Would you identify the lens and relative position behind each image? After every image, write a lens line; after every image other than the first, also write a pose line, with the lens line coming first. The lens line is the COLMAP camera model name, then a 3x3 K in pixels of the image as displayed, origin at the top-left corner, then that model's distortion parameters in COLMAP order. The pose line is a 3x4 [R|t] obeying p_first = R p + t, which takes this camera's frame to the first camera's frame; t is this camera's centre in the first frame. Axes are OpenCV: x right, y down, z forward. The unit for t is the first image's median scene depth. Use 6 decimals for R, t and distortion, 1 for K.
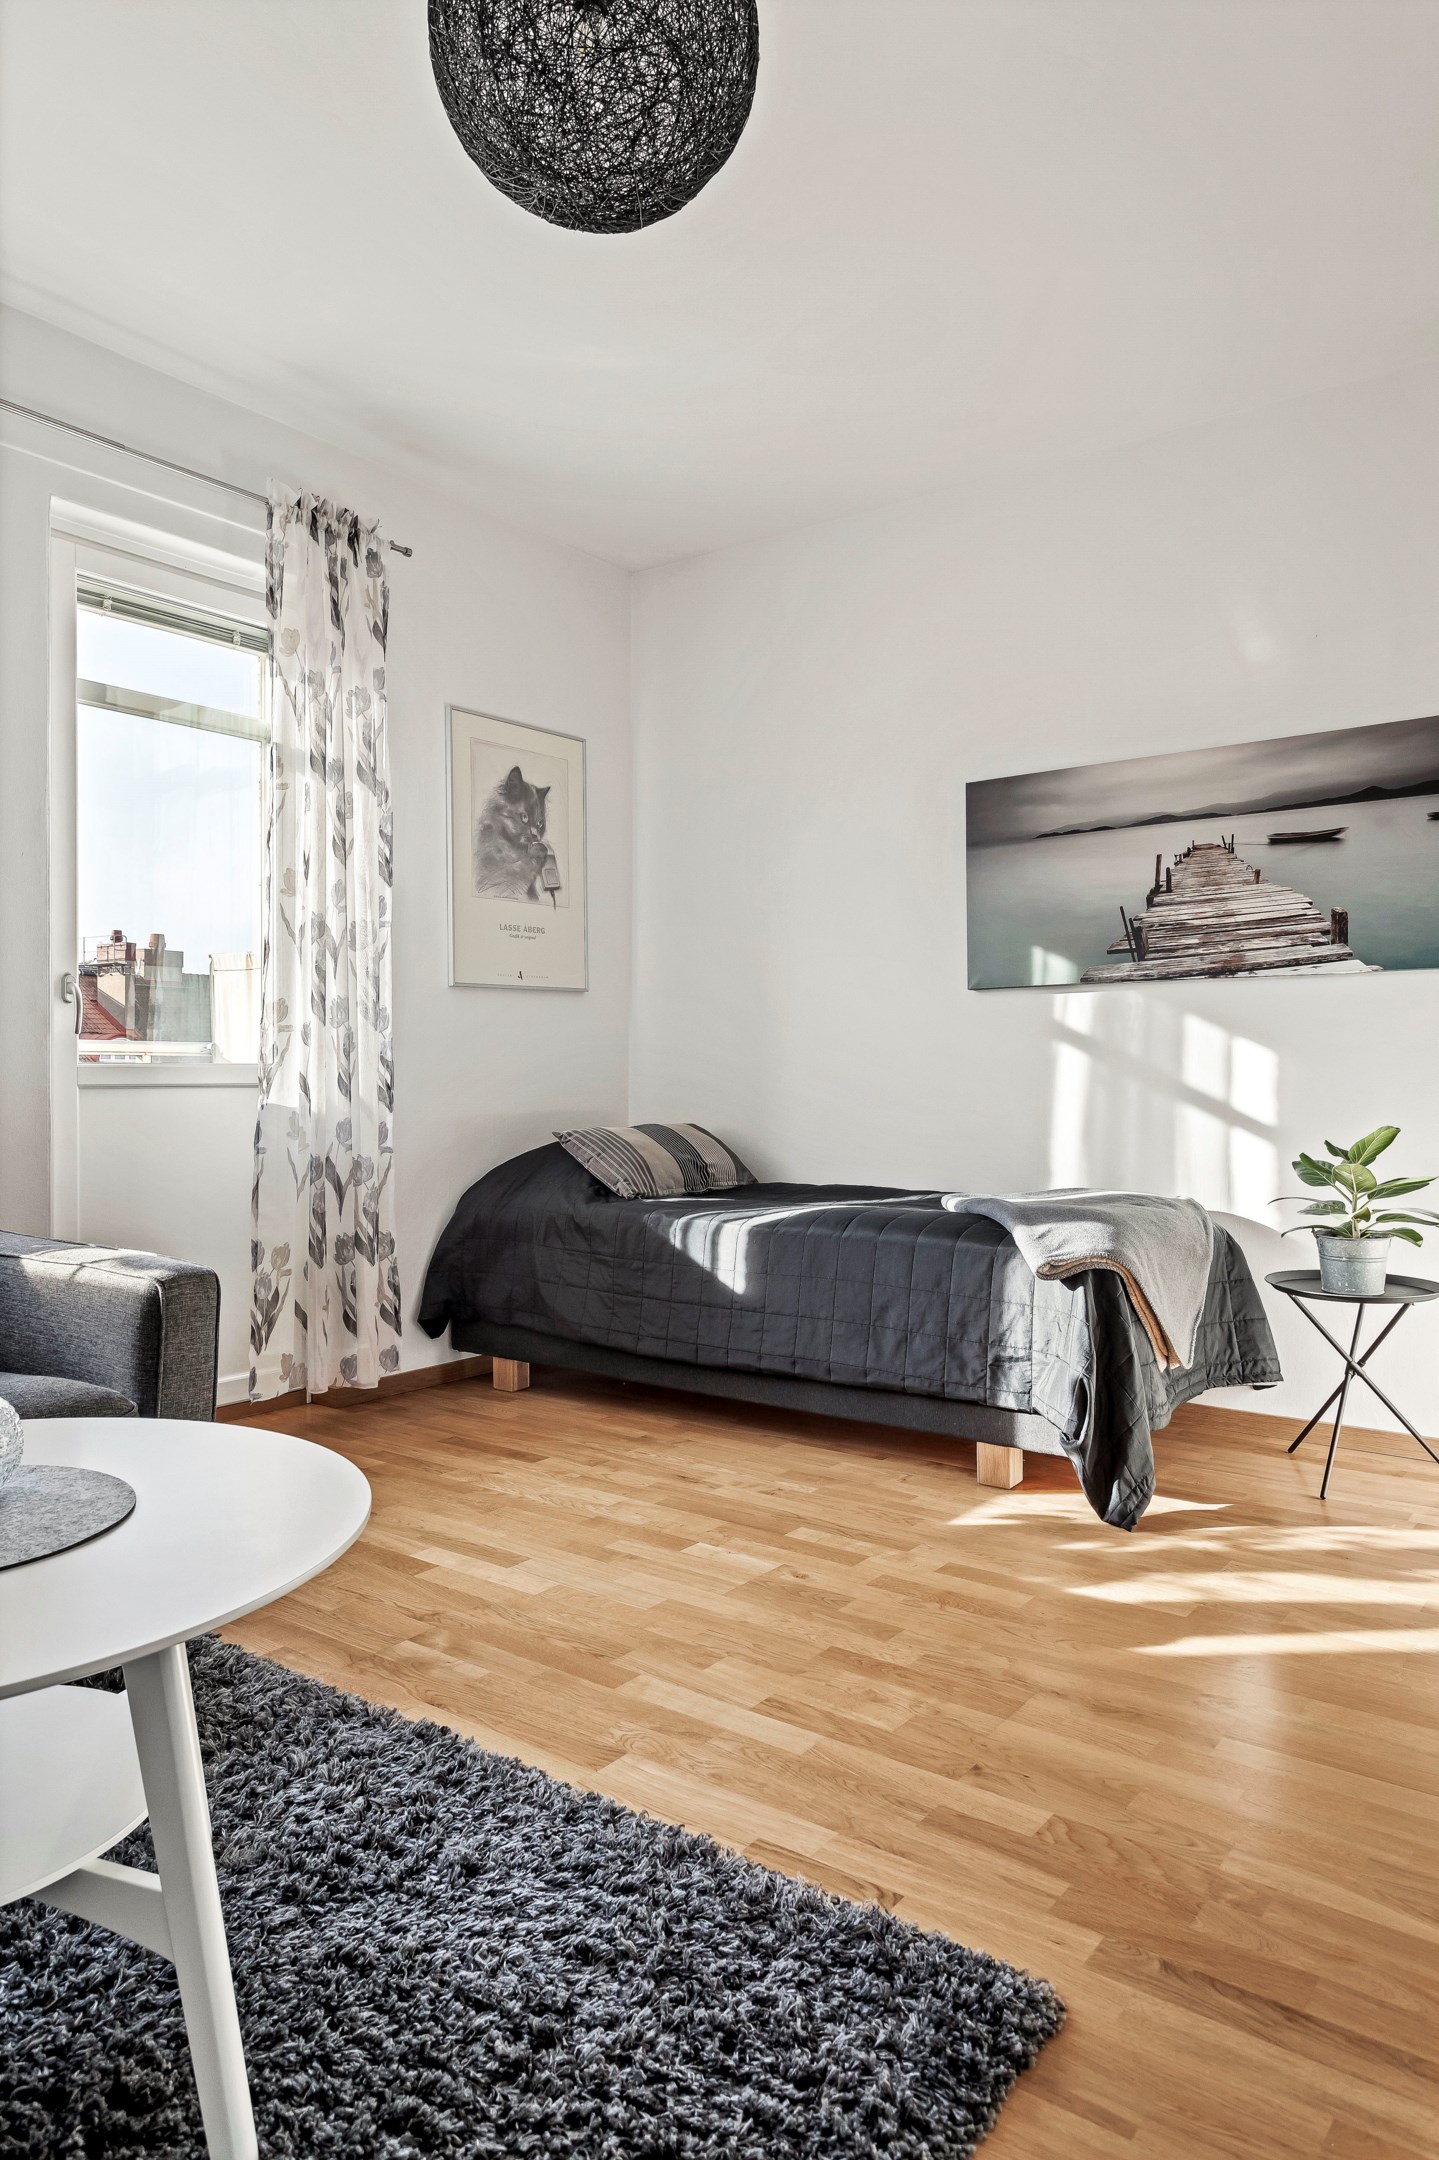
lens RADIAL K [[1391.0, 0, 707.7], [0, 1391.0, 1082.1], [0, 0, 1]] dist [-0.018486, -0.001991]
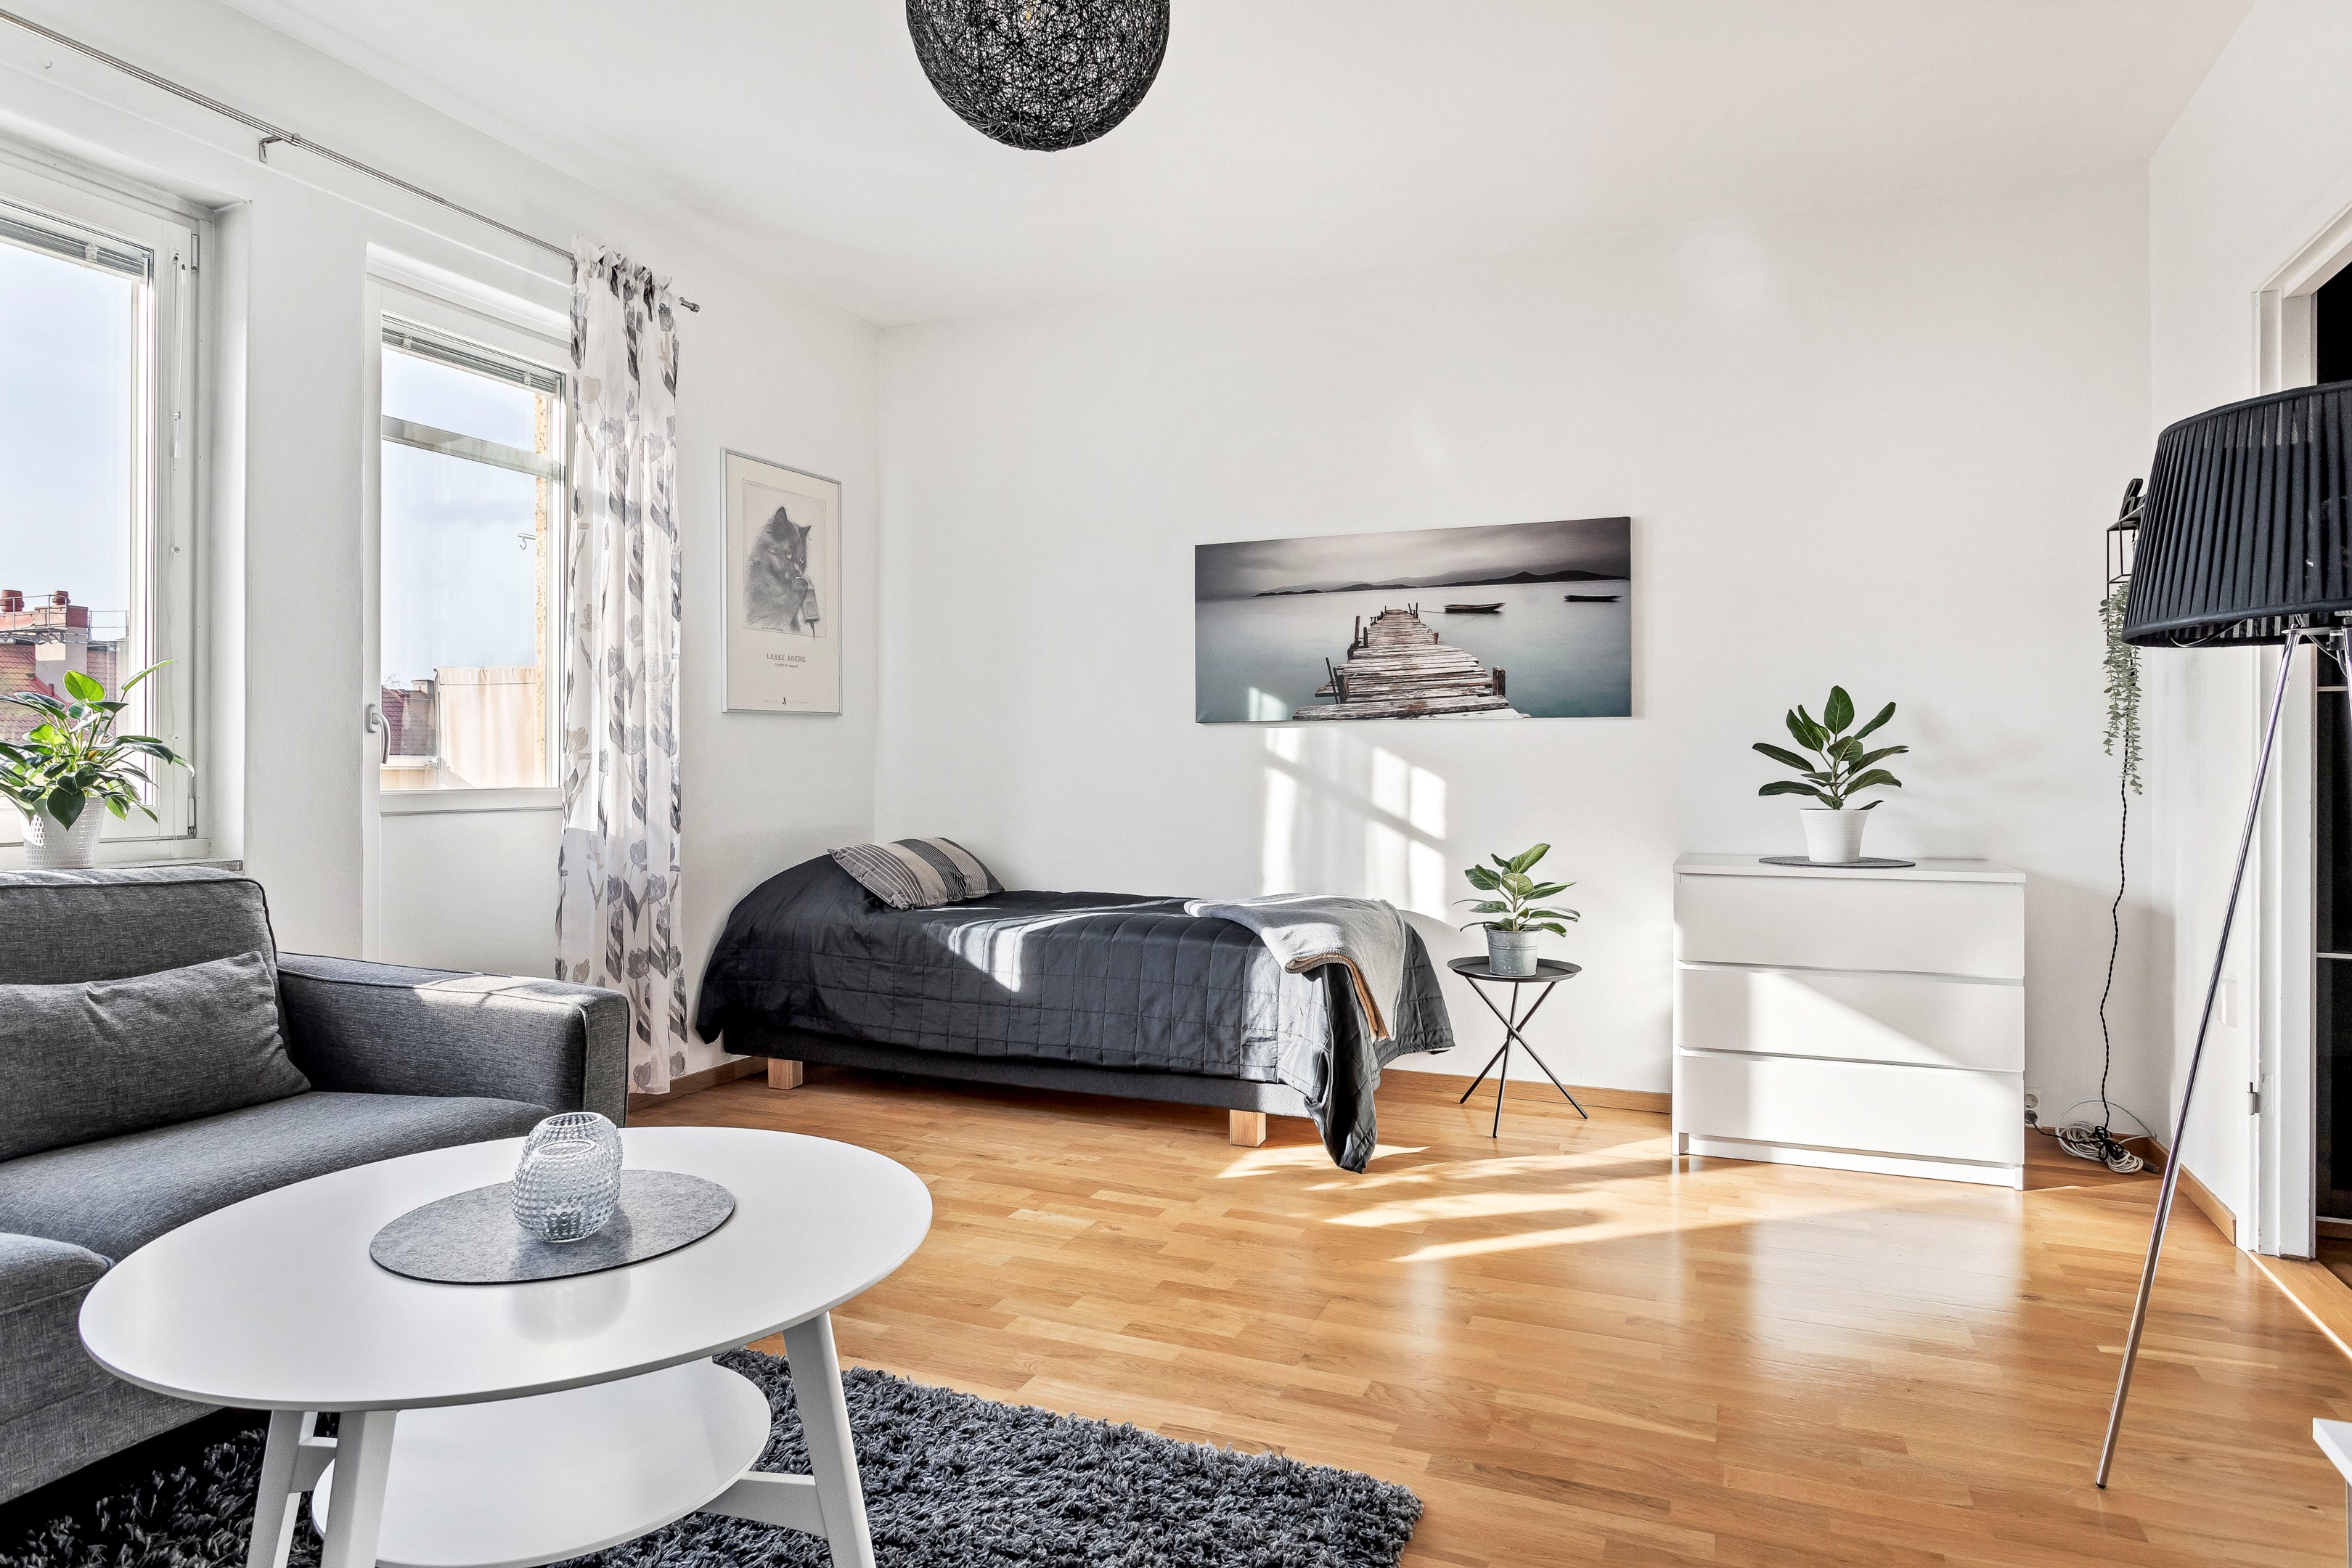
lens RADIAL K [[1340.3, 0, 1186.0], [0, 1340.3, 778.2], [0, 0, 1]] dist [-0.044629, 0.000842]
pose [[0.966207, 0.002355, 0.257758, -0.135099], [-0.003234, 0.999990, 0.002986, -0.029051], [-0.257748, -0.003718, 0.966205, -0.100441]]
